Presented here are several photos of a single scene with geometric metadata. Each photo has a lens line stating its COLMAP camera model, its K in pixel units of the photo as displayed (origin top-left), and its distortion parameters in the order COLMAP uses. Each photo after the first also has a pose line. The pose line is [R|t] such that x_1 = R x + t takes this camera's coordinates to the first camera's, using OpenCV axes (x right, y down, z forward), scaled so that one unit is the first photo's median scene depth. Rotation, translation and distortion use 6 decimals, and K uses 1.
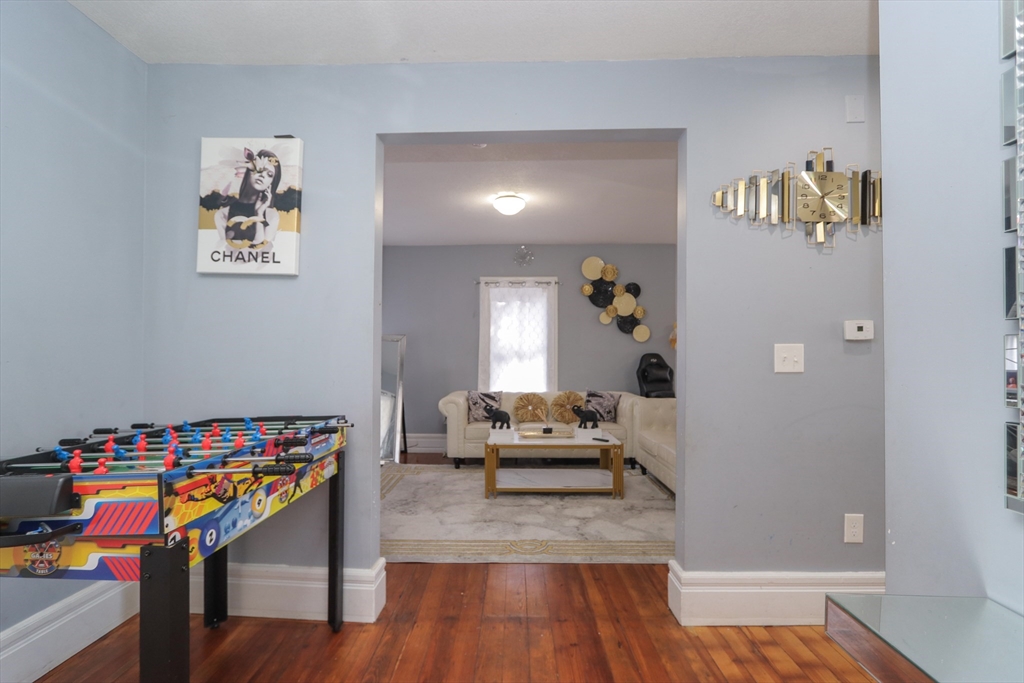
lens RADIAL K [[482.8, 0, 513.9], [0, 482.8, 350.5], [0, 0, 1]] dist [-0.014259, 0.001122]
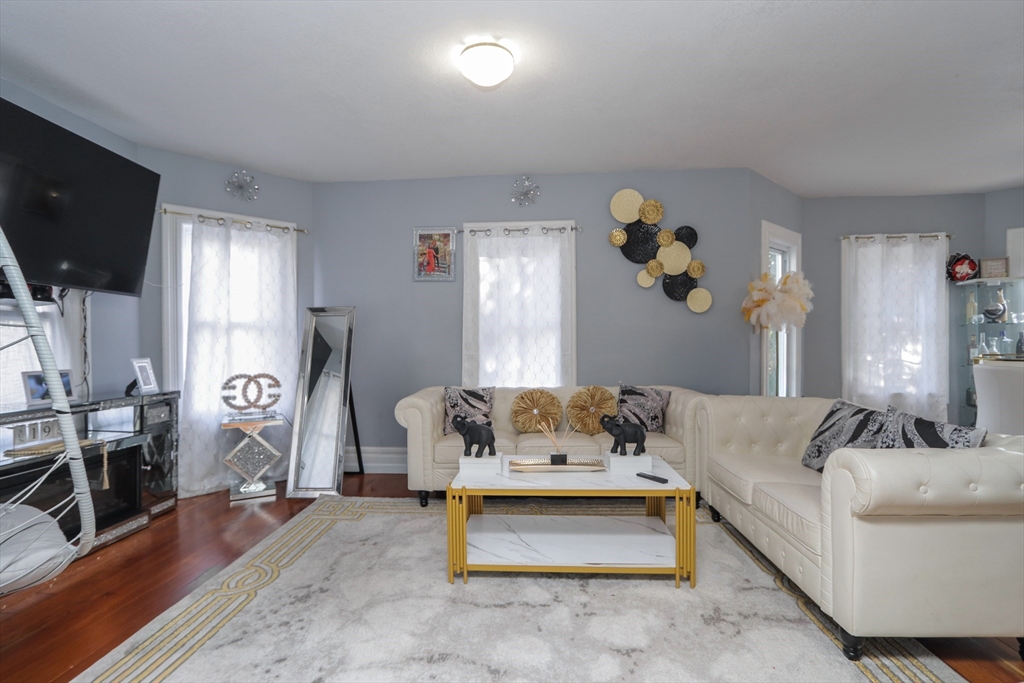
lens RADIAL K [[482.8, 0, 511.7], [0, 482.8, 346.2], [0, 0, 1]] dist [-0.014259, 0.001122]
pose [[0.998893, -0.010264, -0.045912, 0.032905], [0.011306, 0.999683, 0.022509, 0.012107], [0.045666, -0.023003, 0.998692, 0.331595]]
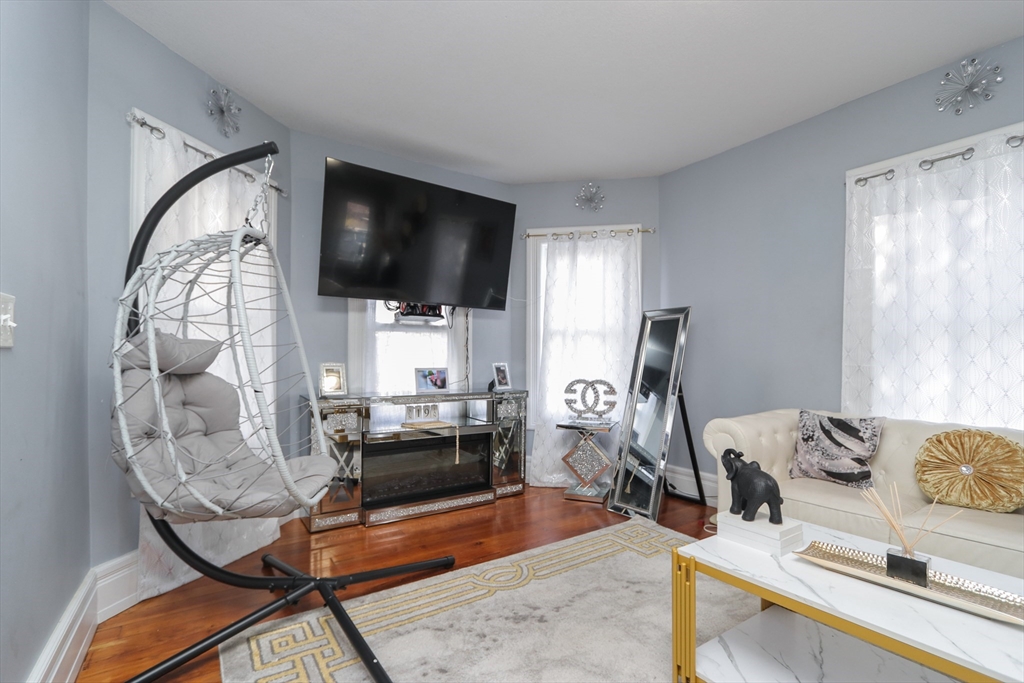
lens RADIAL K [[482.8, 0, 503.8], [0, 482.8, 355.8], [0, 0, 1]] dist [-0.014259, 0.001122]
pose [[0.563784, -0.004185, -0.825912, 0.139766], [0.012189, 0.999920, 0.003253, 0.024821], [0.825832, -0.011901, 0.563790, 0.500365]]
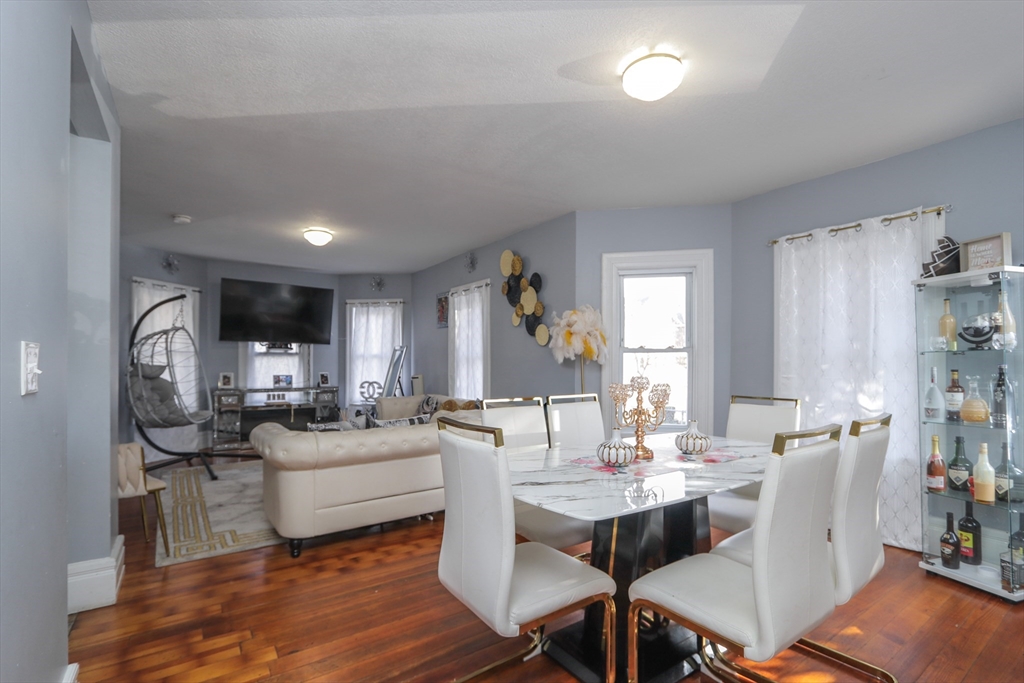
lens RADIAL K [[482.8, 0, 509.9], [0, 482.8, 362.1], [0, 0, 1]] dist [-0.014259, 0.001122]
pose [[0.578682, 0.000816, -0.815553, 0.953577], [0.009454, 0.999926, 0.007708, 0.003088], [0.815499, -0.012171, 0.578631, 0.536891]]
